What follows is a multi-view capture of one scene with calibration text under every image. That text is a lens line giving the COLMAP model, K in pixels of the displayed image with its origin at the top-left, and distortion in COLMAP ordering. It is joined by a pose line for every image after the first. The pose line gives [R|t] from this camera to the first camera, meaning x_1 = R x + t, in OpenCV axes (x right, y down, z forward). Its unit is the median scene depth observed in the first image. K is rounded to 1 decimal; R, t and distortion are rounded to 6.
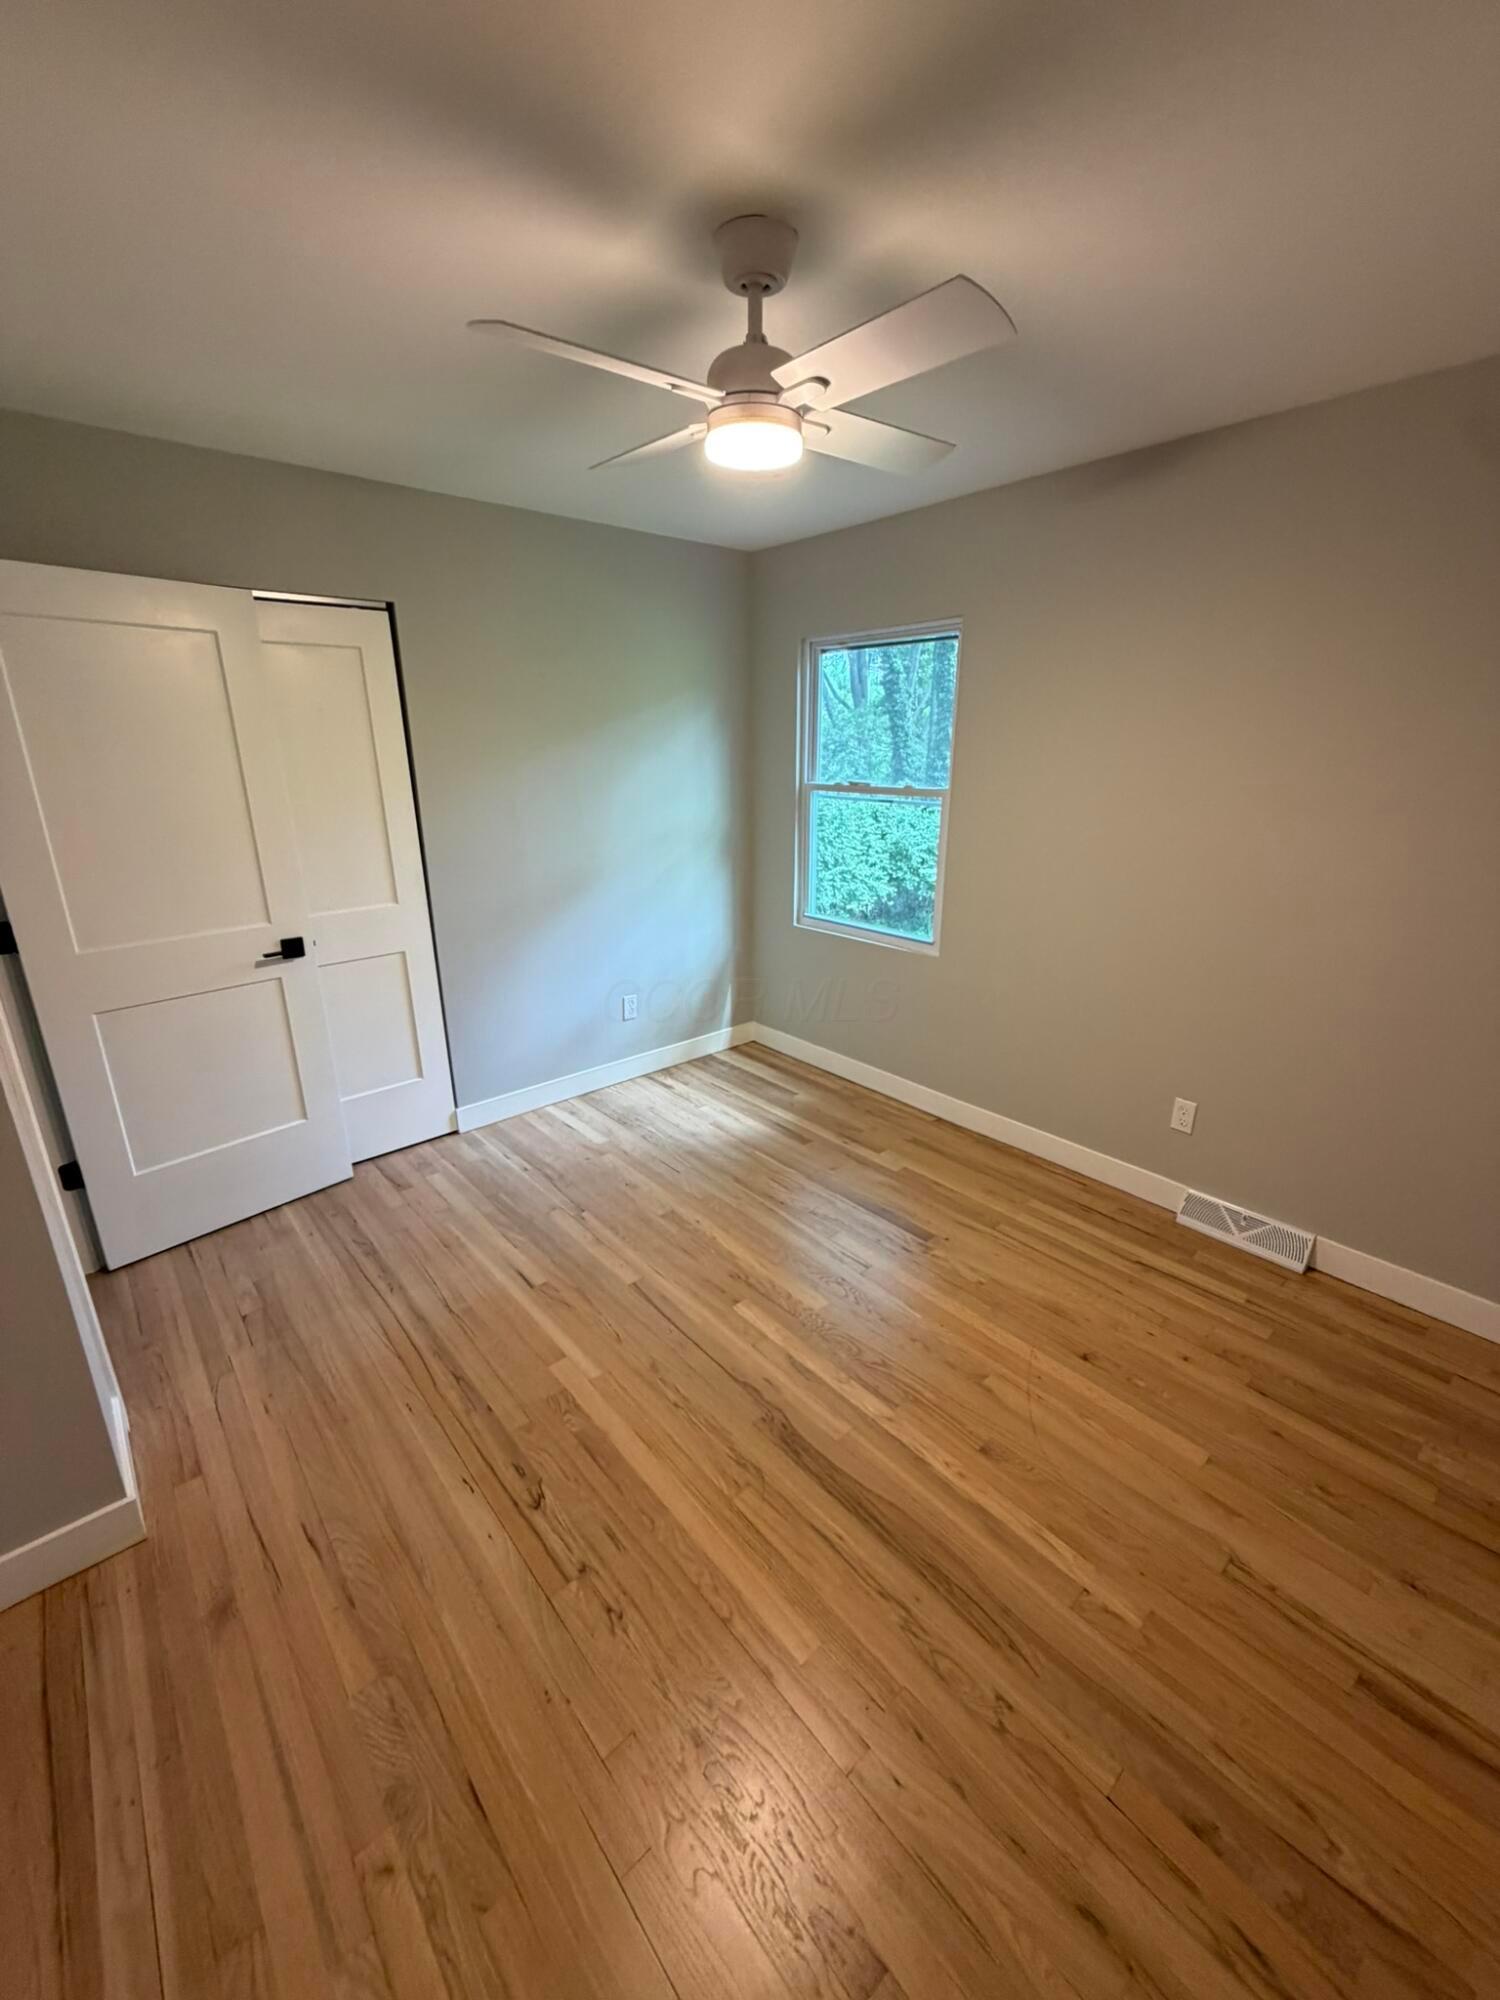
lens RADIAL K [[800.5, 0, 752.2], [0, 800.5, 989.2], [0, 0, 1]] dist [0.000898, -0.000578]
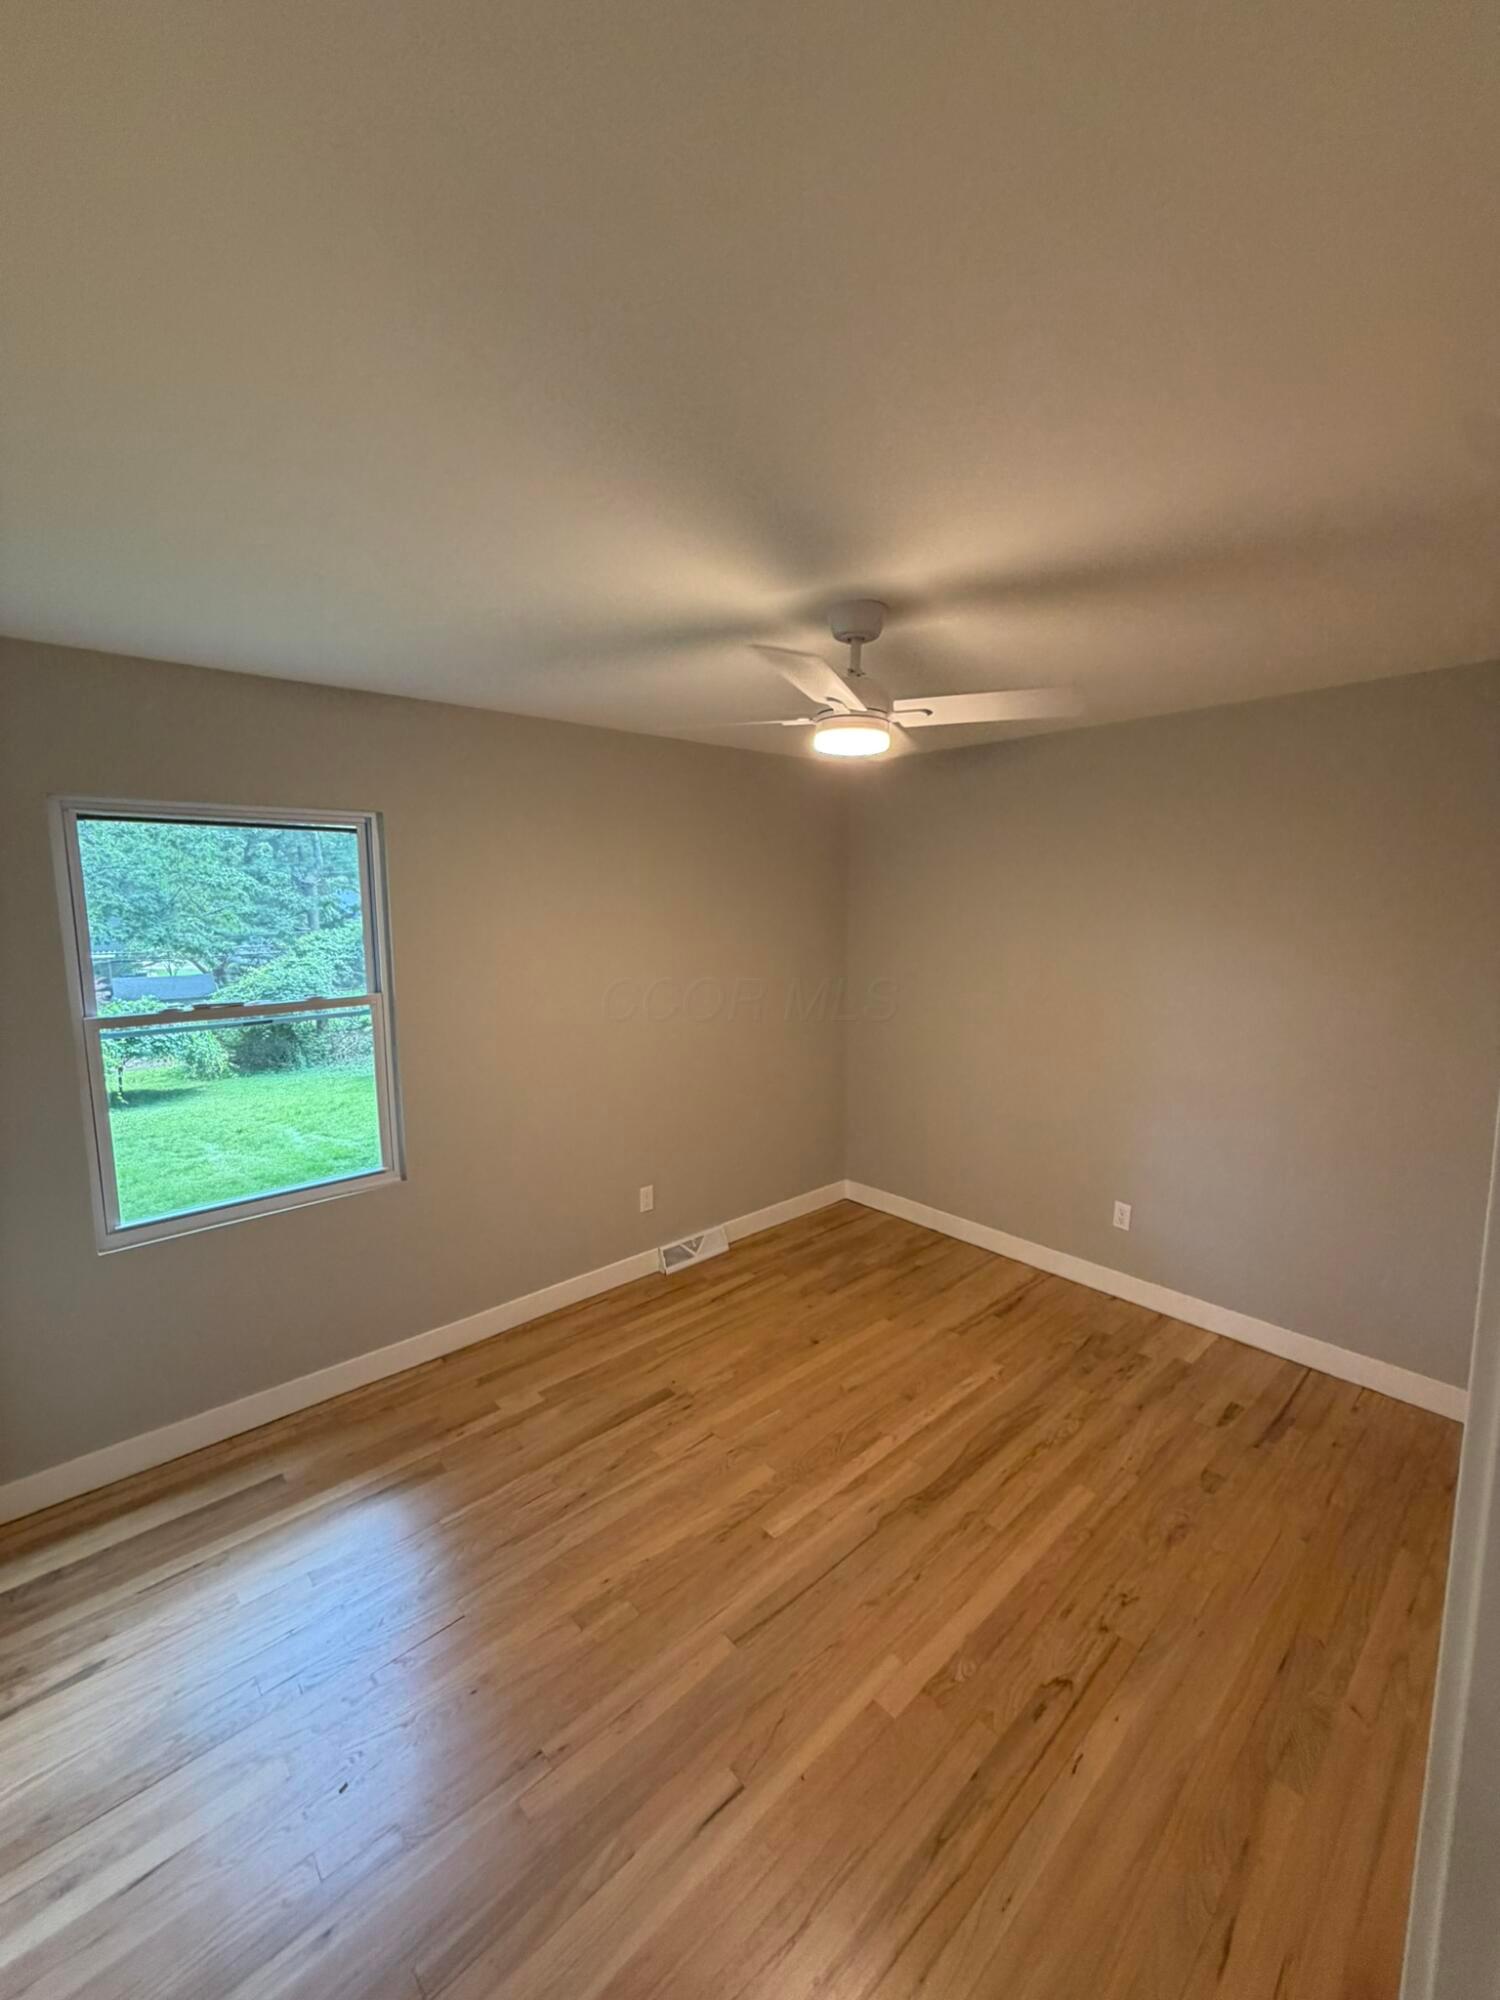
lens RADIAL K [[798.6, 0, 748.7], [0, 798.6, 988.1], [0, 0, 1]] dist [-0.002524, 0.000818]
pose [[-0.013950, -0.114286, 0.993350, -0.970322], [0.301196, 0.946824, 0.113162, -0.356468], [-0.953460, 0.300771, 0.021215, 0.911440]]
